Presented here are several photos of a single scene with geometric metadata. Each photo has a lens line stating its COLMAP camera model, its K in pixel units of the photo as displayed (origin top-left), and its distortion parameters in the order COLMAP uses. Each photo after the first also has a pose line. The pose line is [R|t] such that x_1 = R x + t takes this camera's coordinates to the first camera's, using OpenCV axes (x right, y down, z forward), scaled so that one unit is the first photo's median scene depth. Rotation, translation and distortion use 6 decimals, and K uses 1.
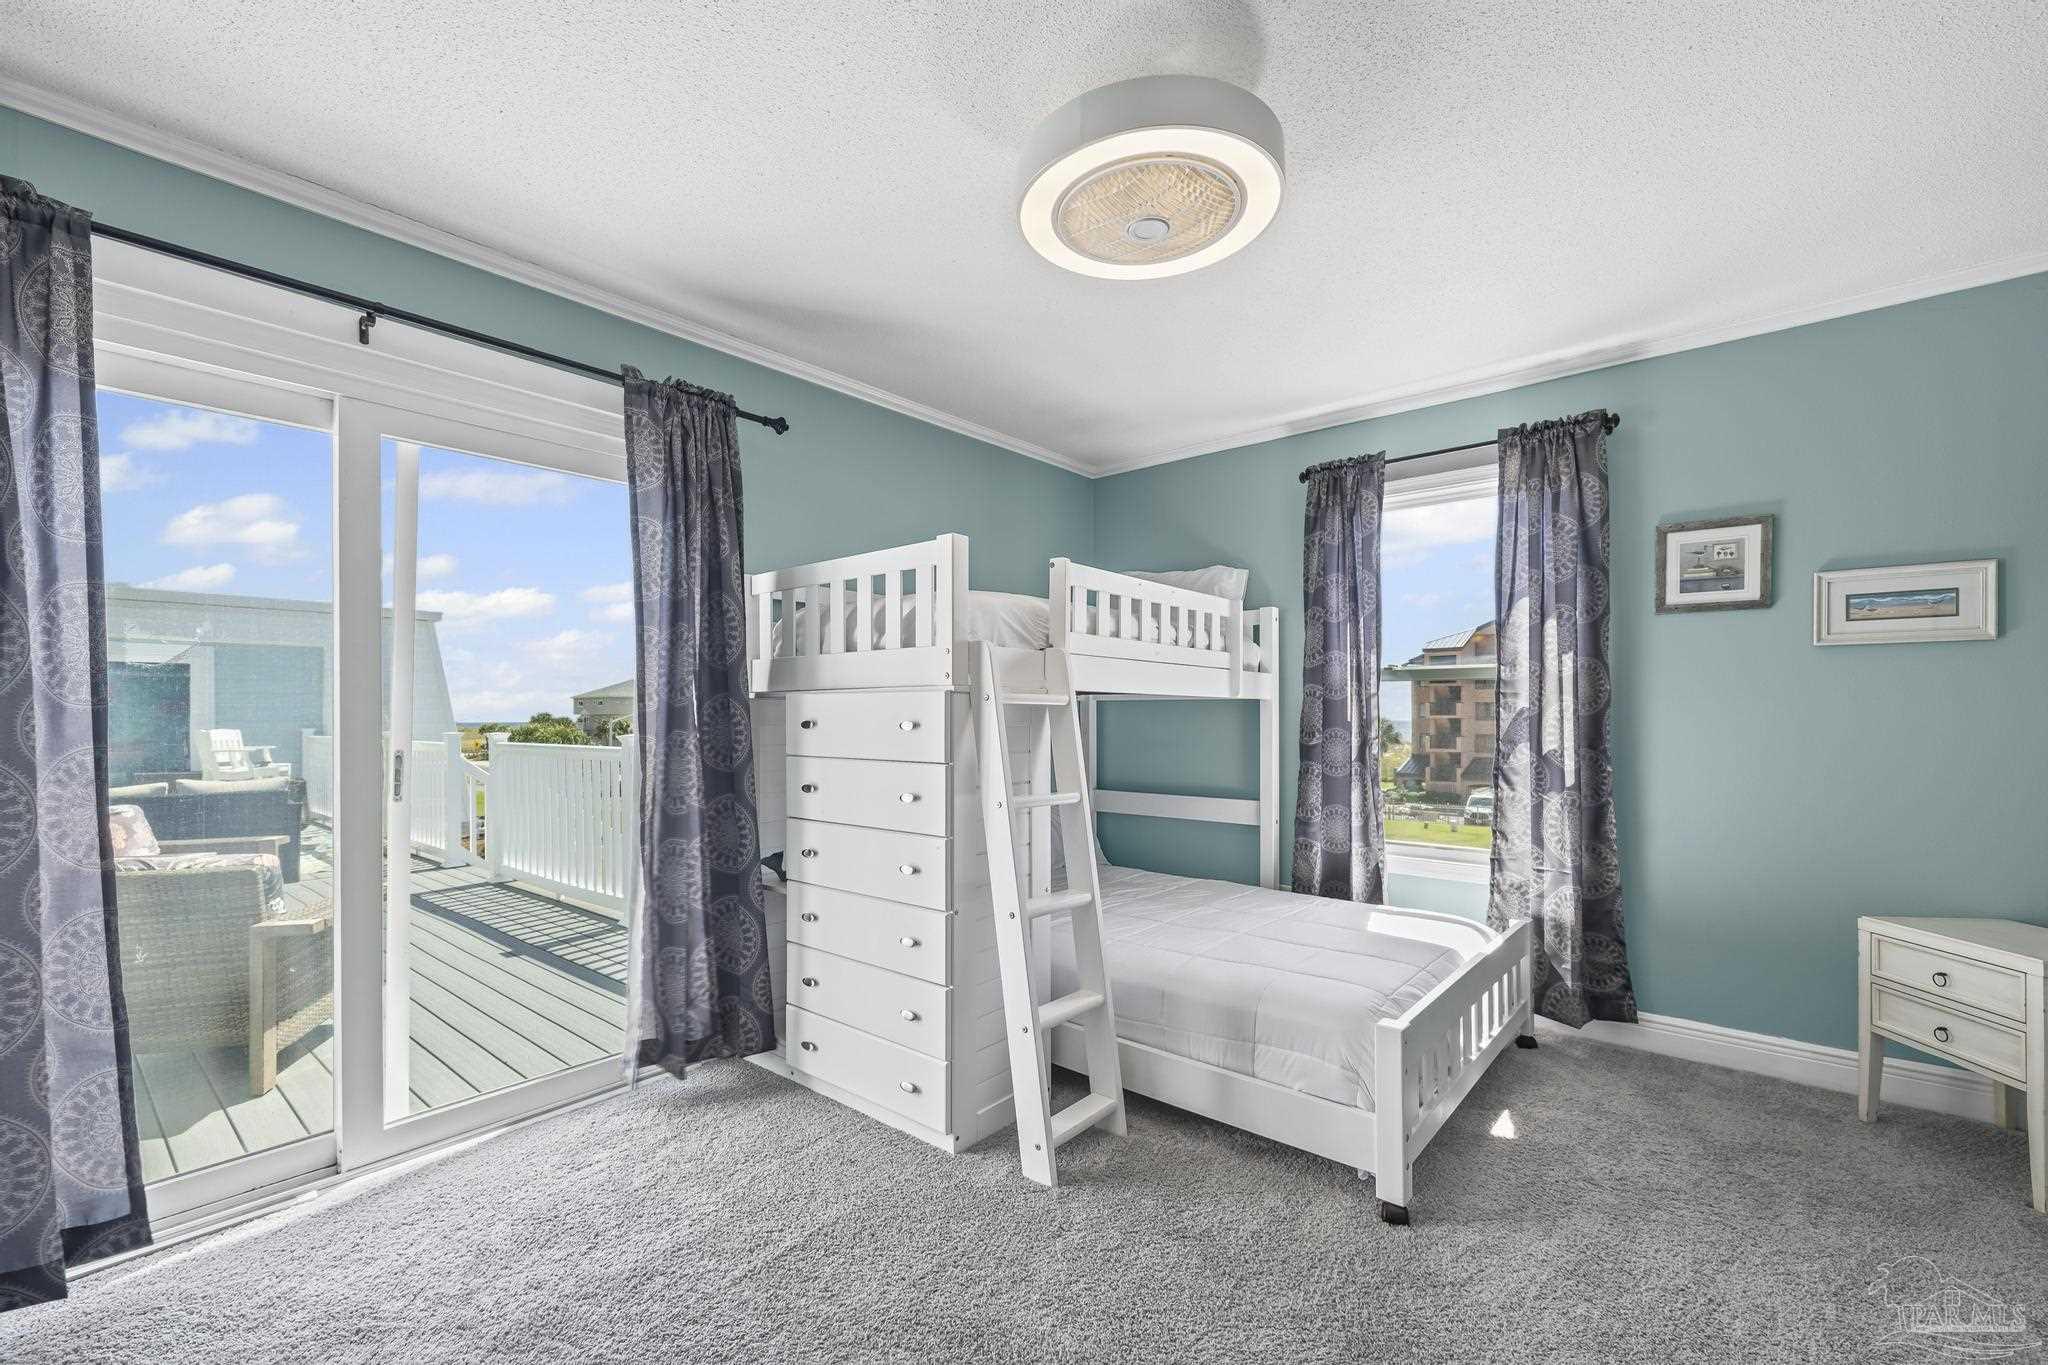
lens RADIAL K [[858.1, 0, 1015.2], [0, 858.1, 718.1], [0, 0, 1]] dist [-0.000056, -0.009459]
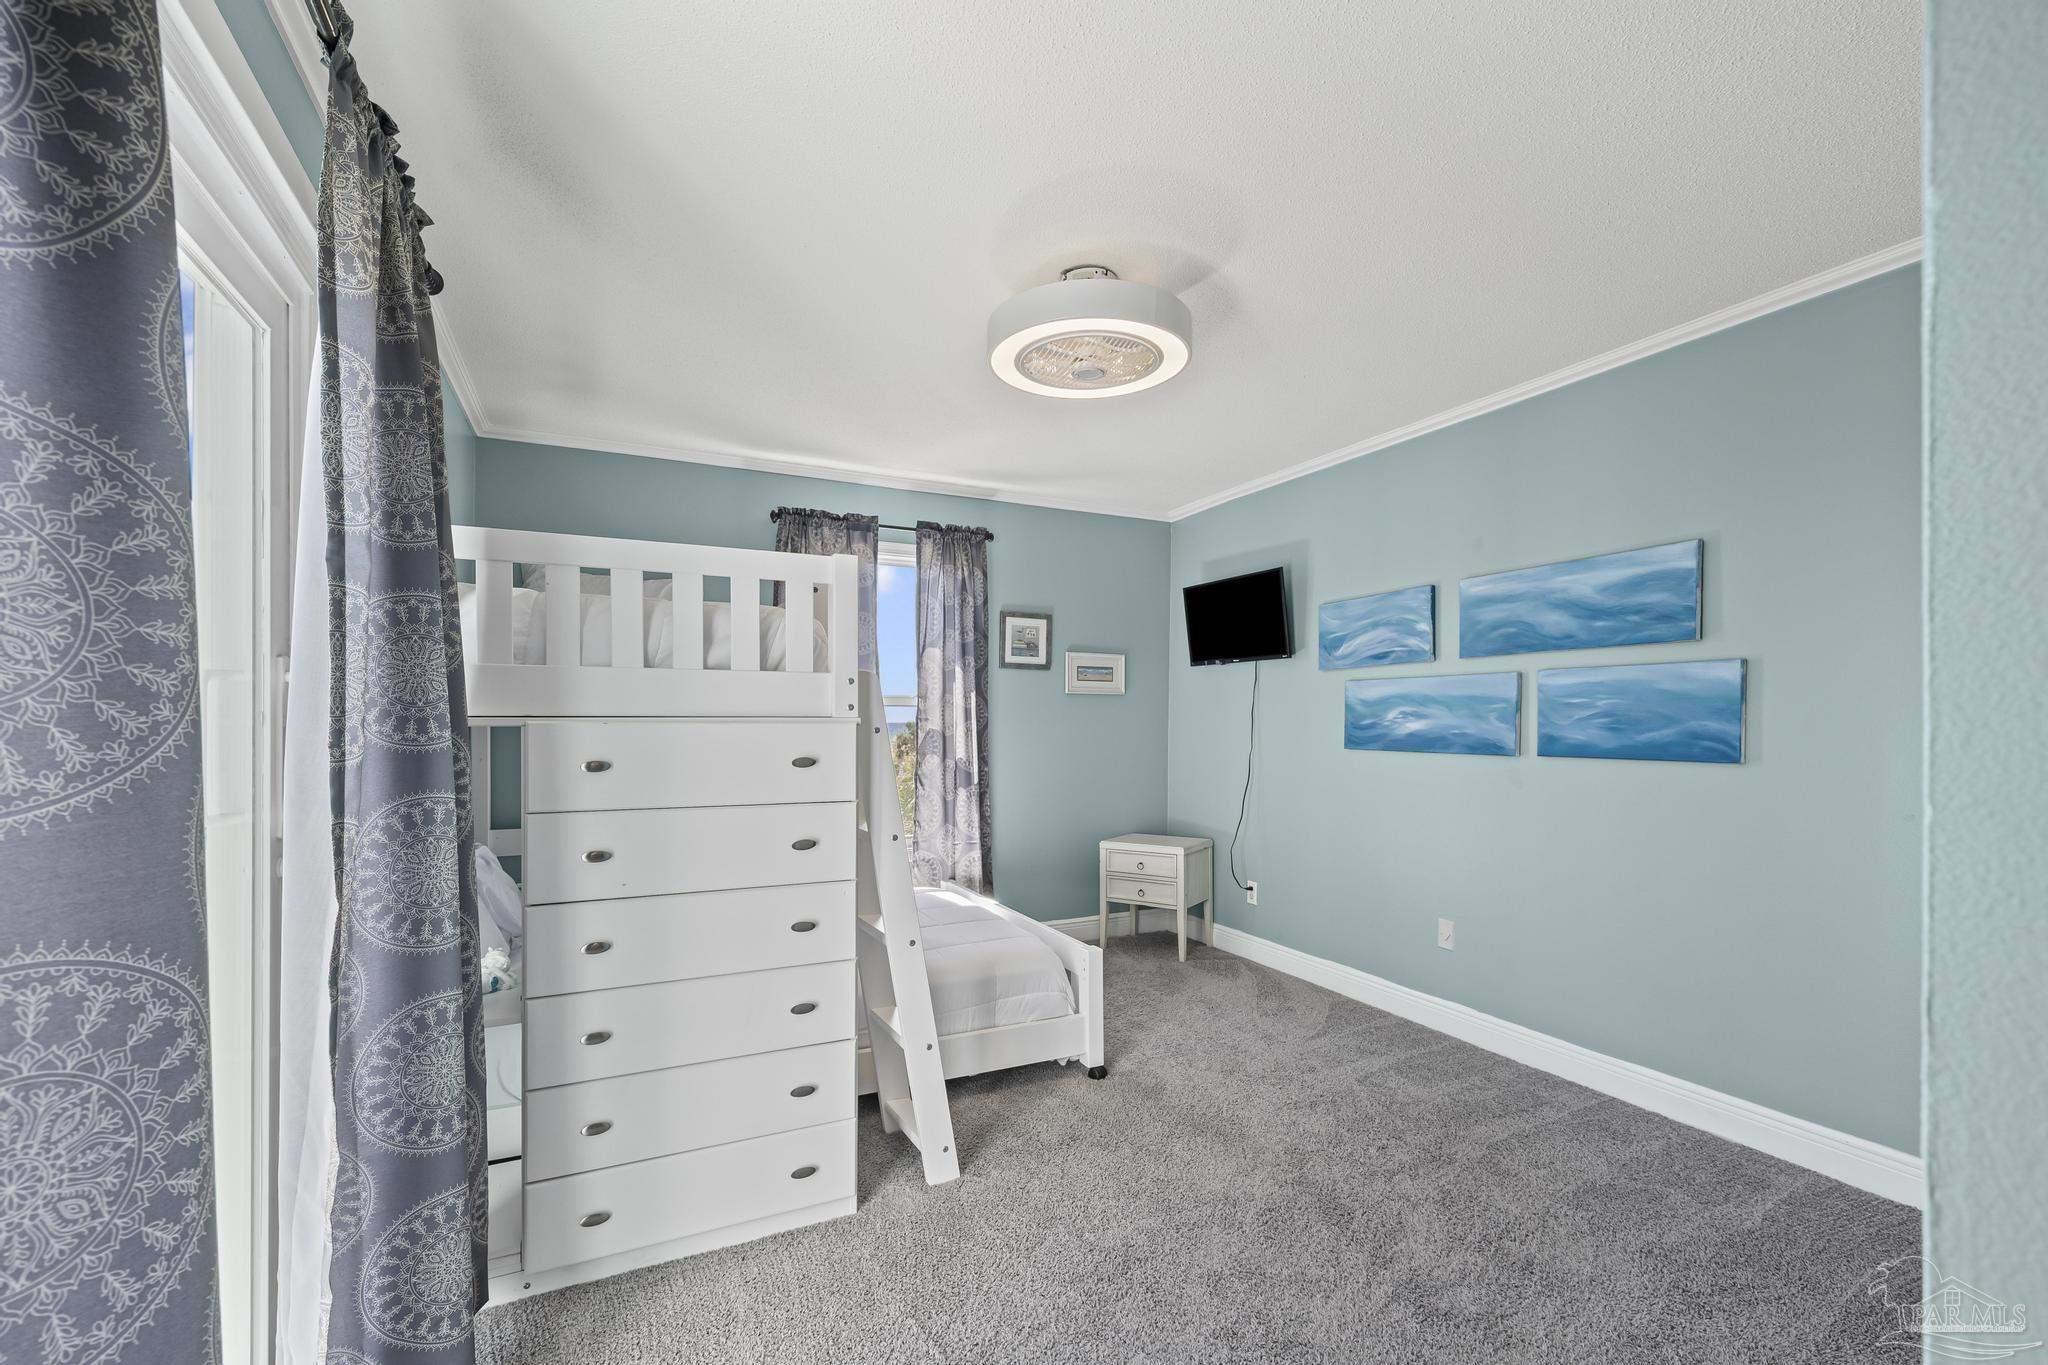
lens RADIAL K [[858.1, 0, 1015.2], [0, 858.1, 718.1], [0, 0, 1]] dist [-0.000056, -0.009459]
pose [[0.392617, 0.000780, 0.919702, -0.716525], [-0.000300, 1.000000, -0.000720, -0.030800], [-0.919702, 0.000007, 0.392617, 0.387439]]
